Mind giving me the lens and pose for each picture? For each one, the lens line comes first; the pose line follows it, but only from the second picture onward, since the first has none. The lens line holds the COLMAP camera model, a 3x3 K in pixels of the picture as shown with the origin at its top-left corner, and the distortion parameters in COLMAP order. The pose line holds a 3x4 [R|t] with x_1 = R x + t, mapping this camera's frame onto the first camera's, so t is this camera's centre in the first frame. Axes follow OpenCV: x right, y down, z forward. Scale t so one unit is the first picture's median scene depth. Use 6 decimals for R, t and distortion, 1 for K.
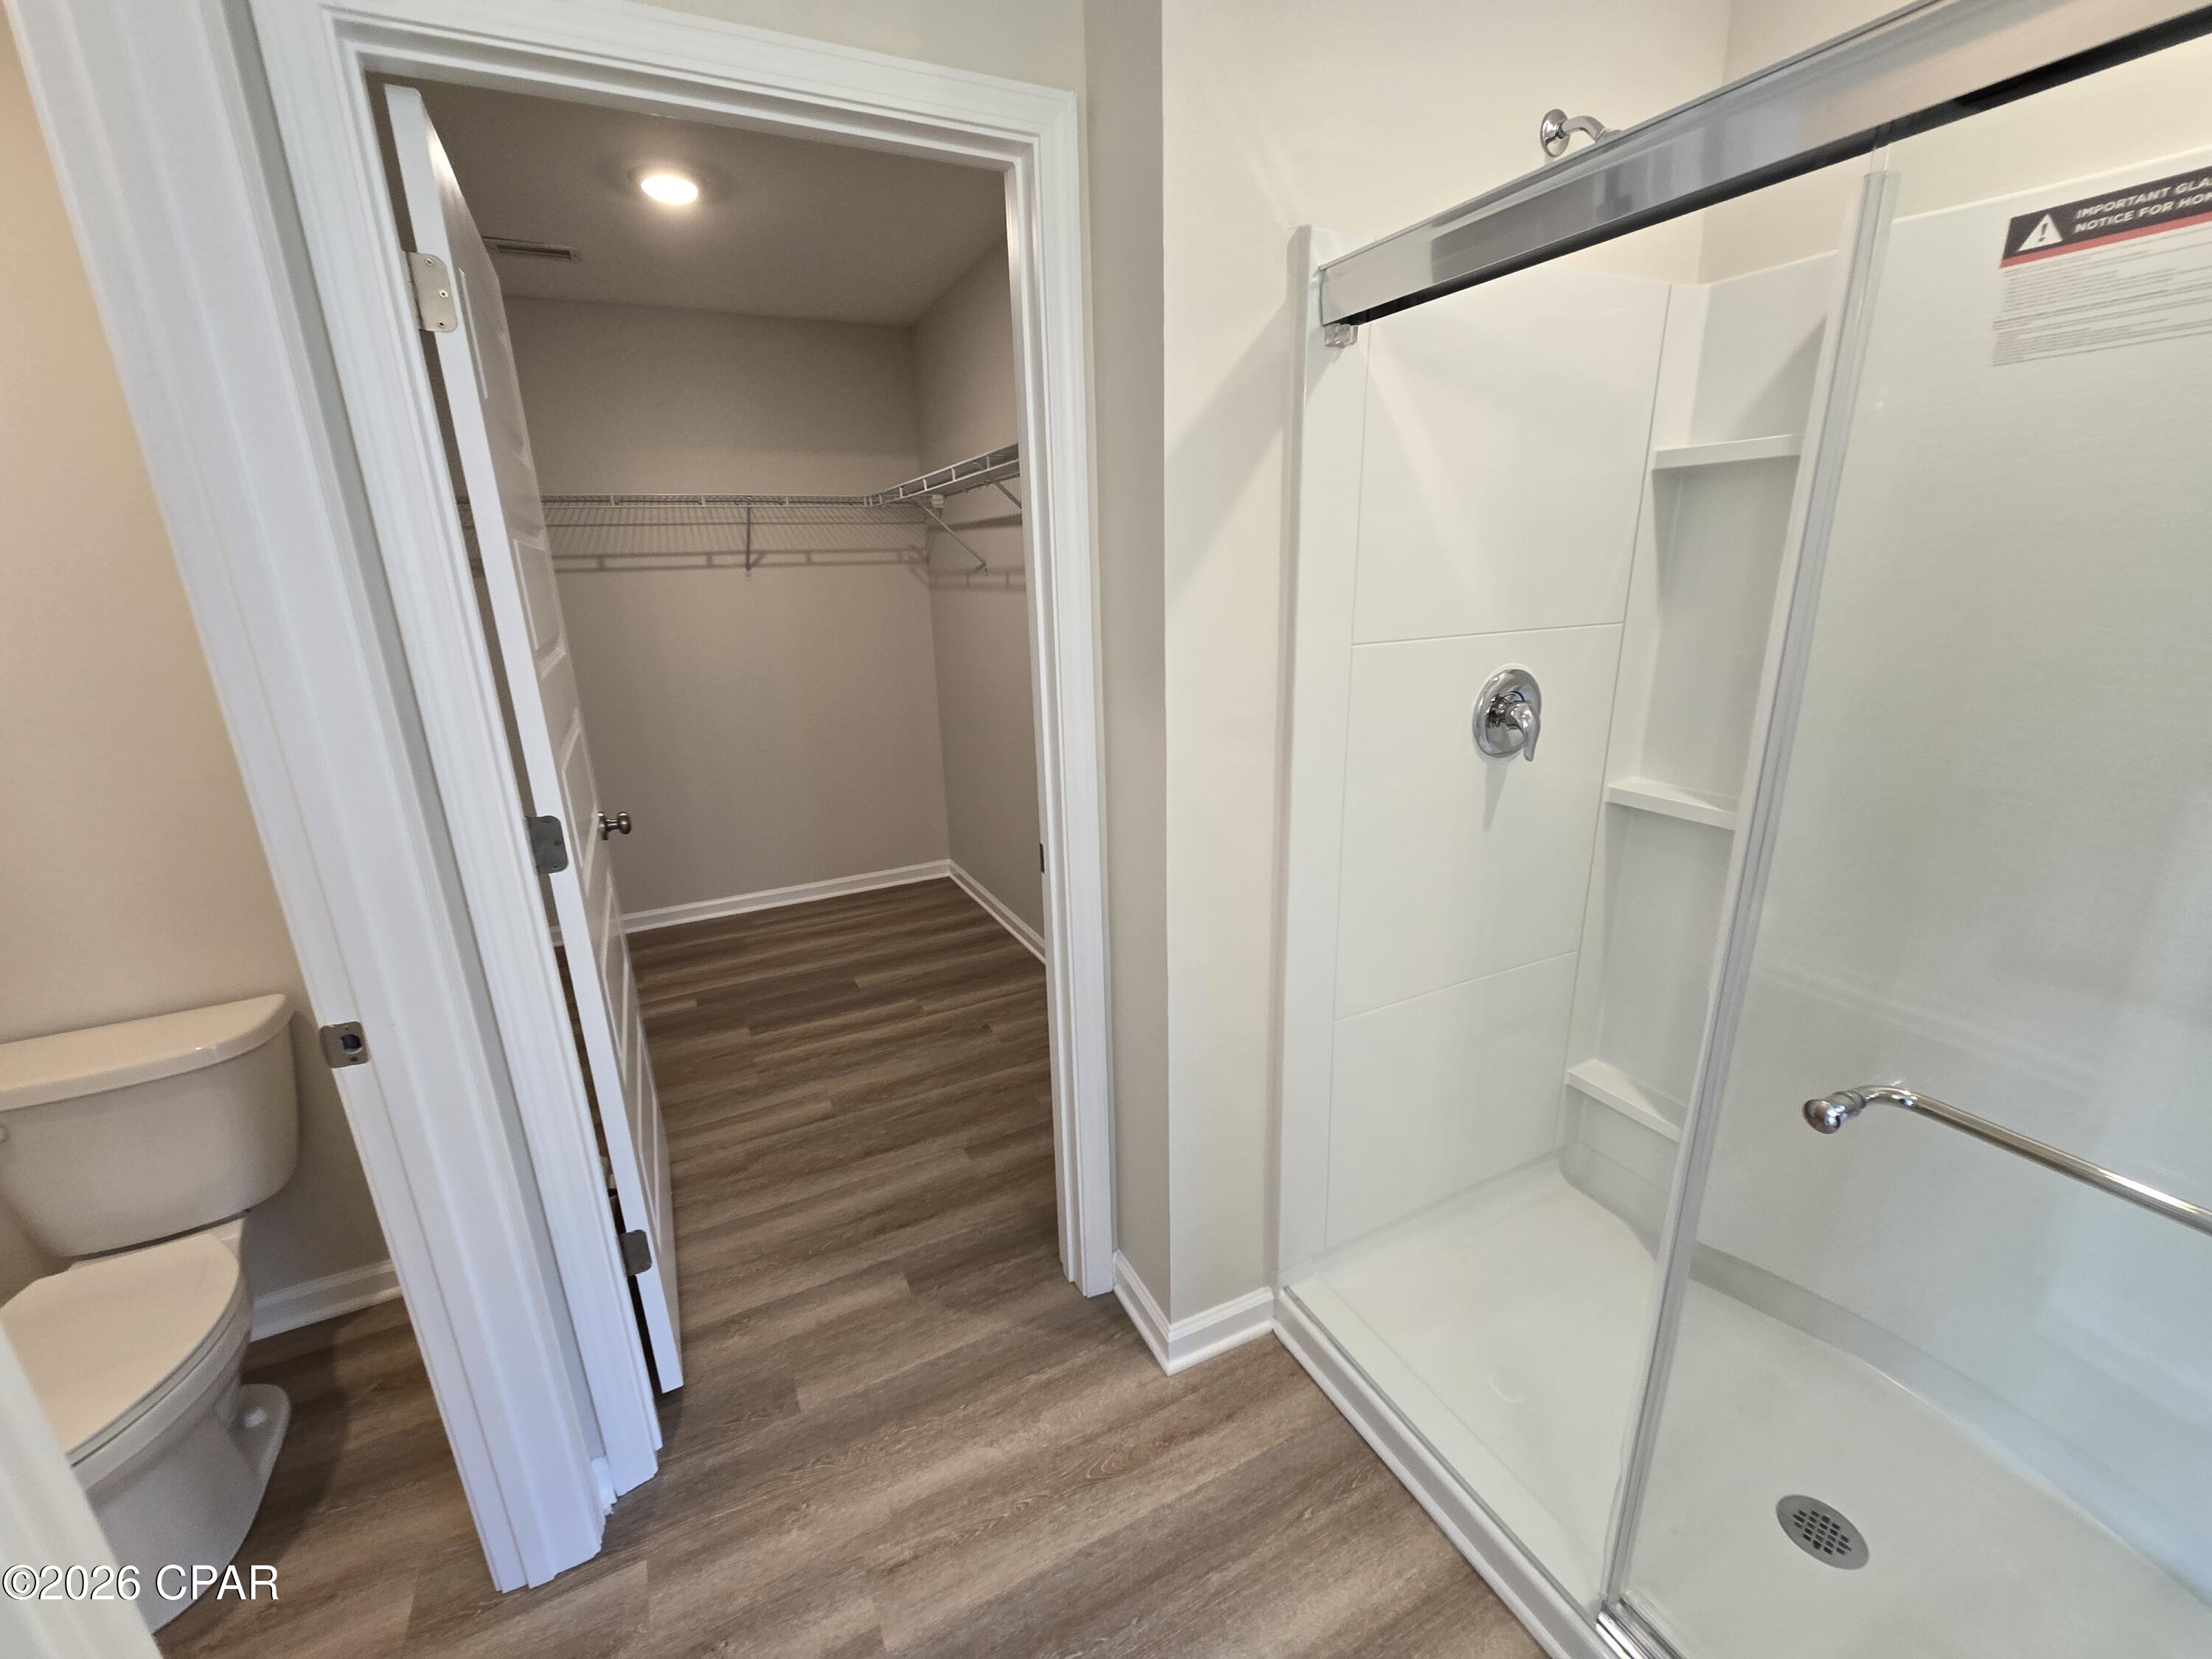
lens RADIAL K [[906.7, 0, 1094.2], [0, 906.7, 833.7], [0, 0, 1]] dist [-0.003530, 0.000208]
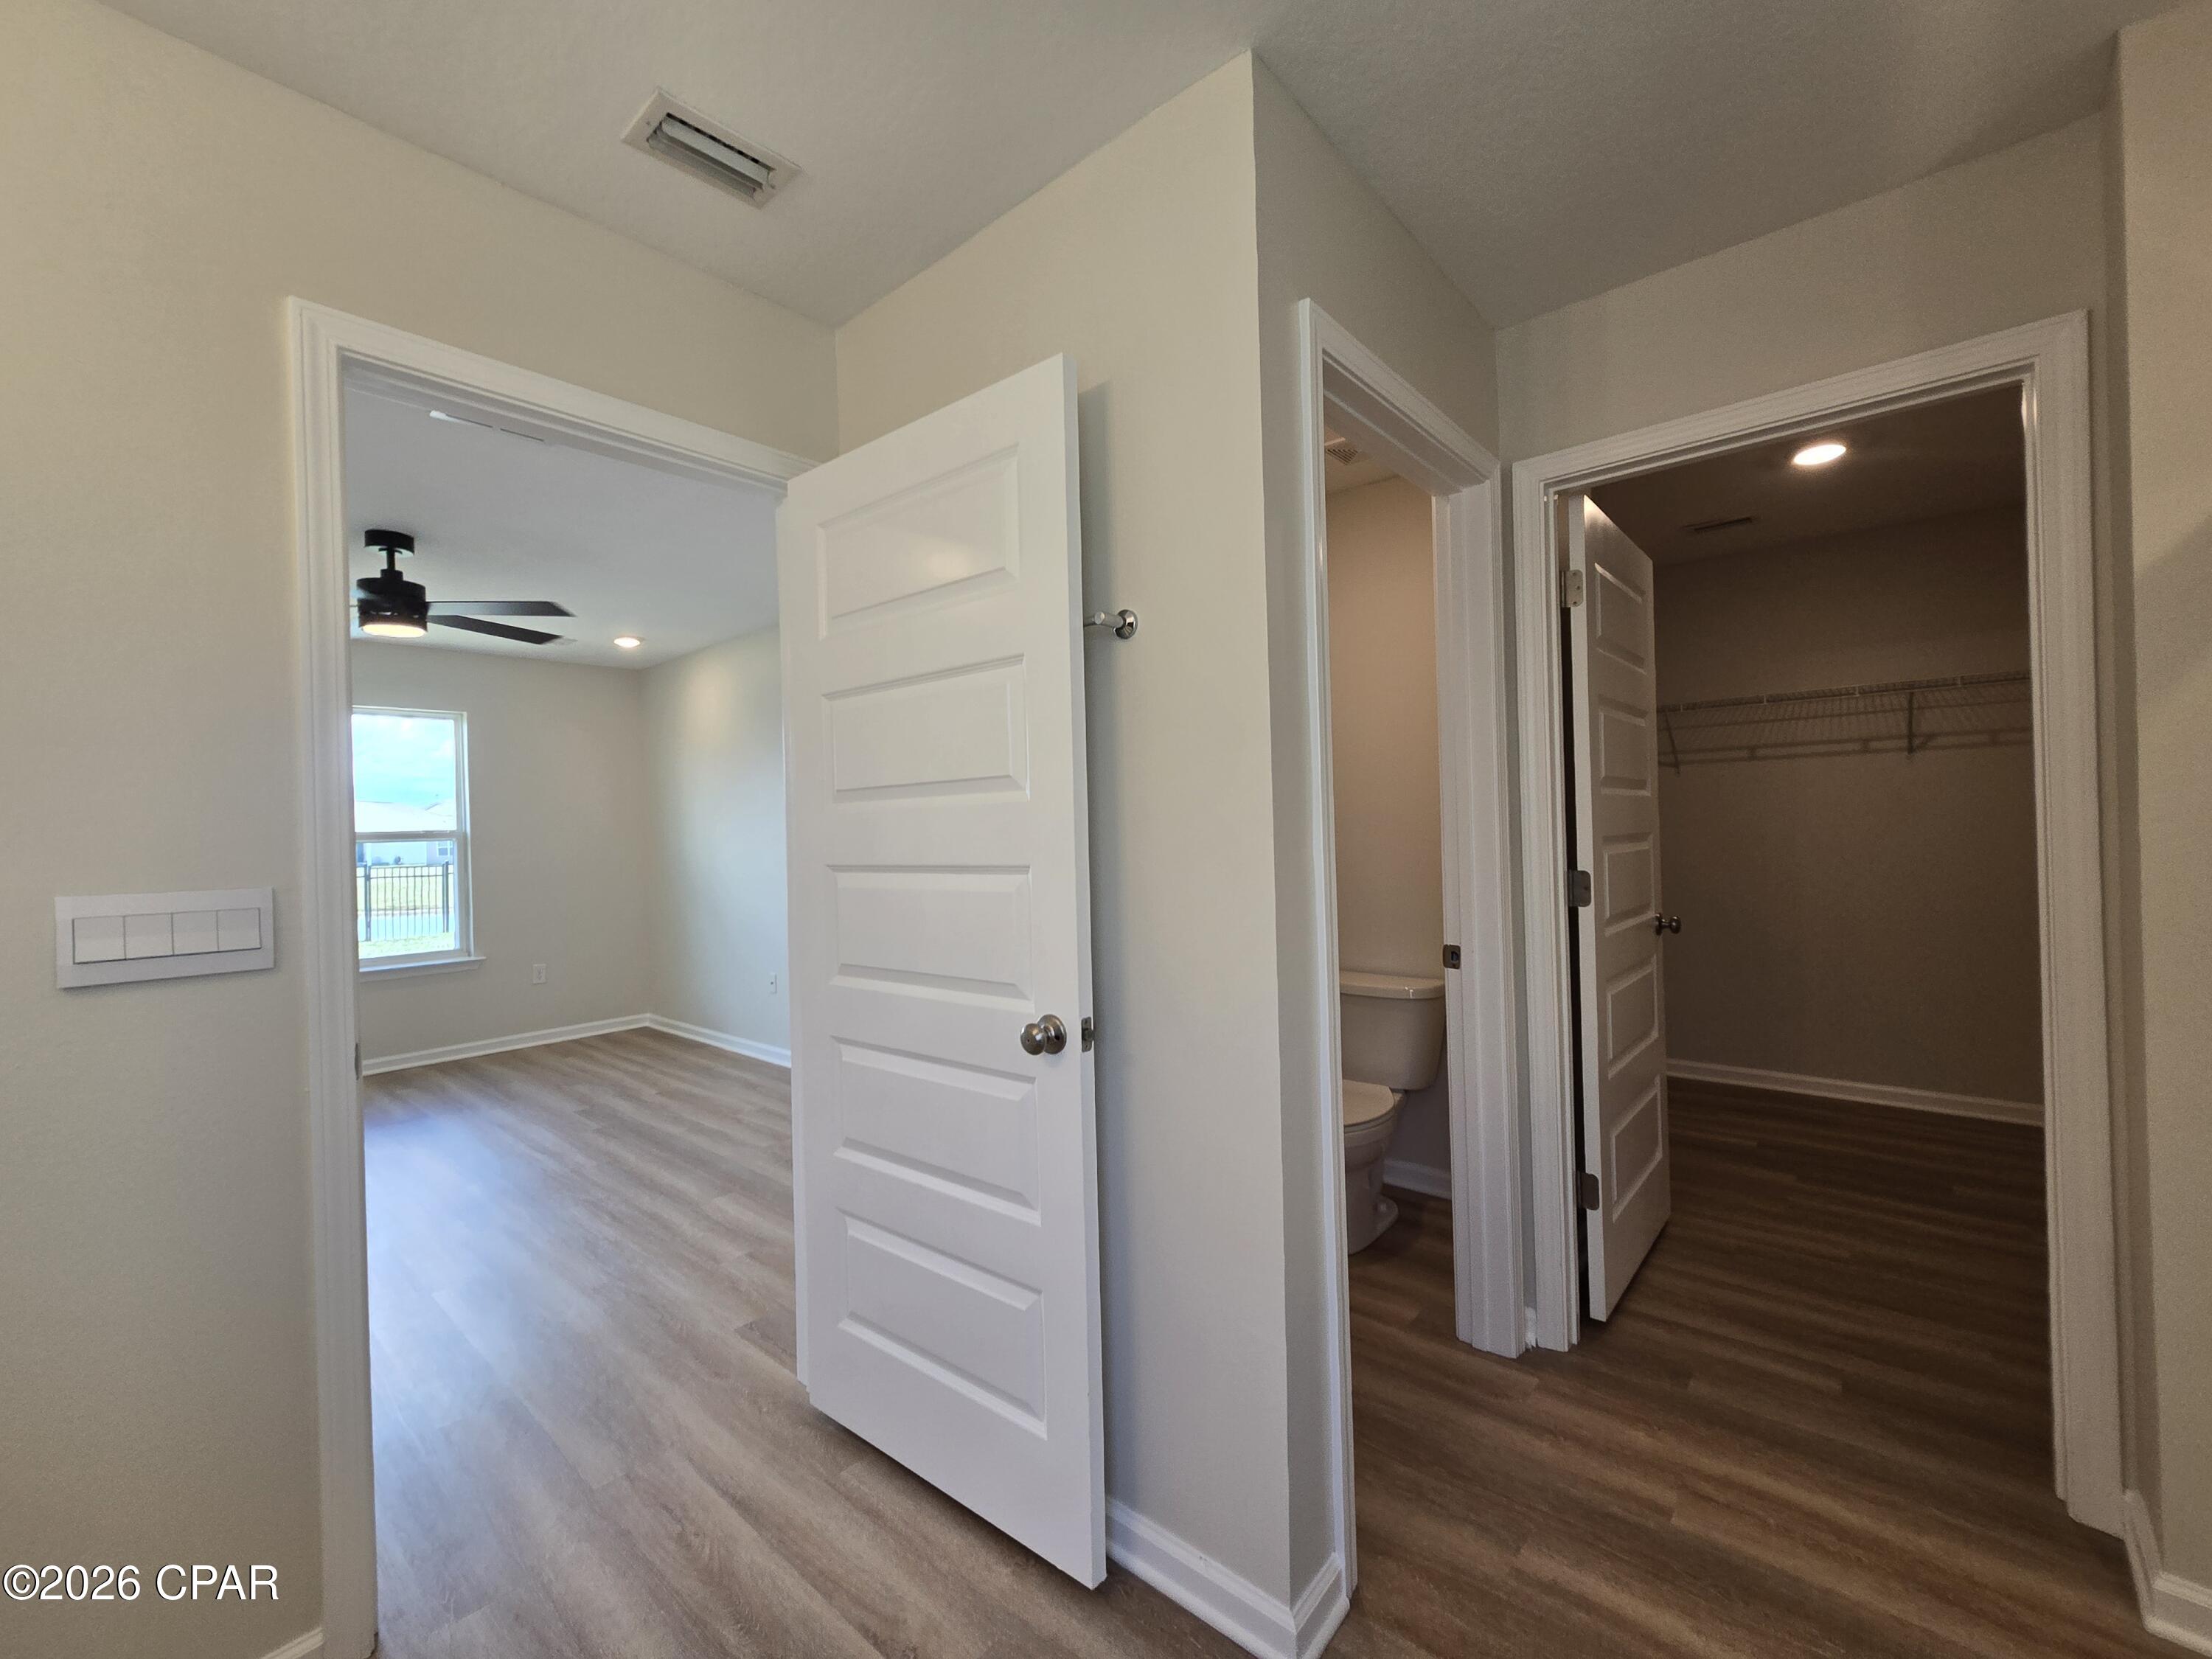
lens RADIAL K [[906.7, 0, 1094.2], [0, 906.7, 833.7], [0, 0, 1]] dist [-0.003530, 0.000208]
pose [[0.372205, 0.026453, -0.927774, 0.418584], [-0.249590, 0.965626, -0.072599, 0.182263], [0.893962, 0.258584, 0.366013, -0.292799]]
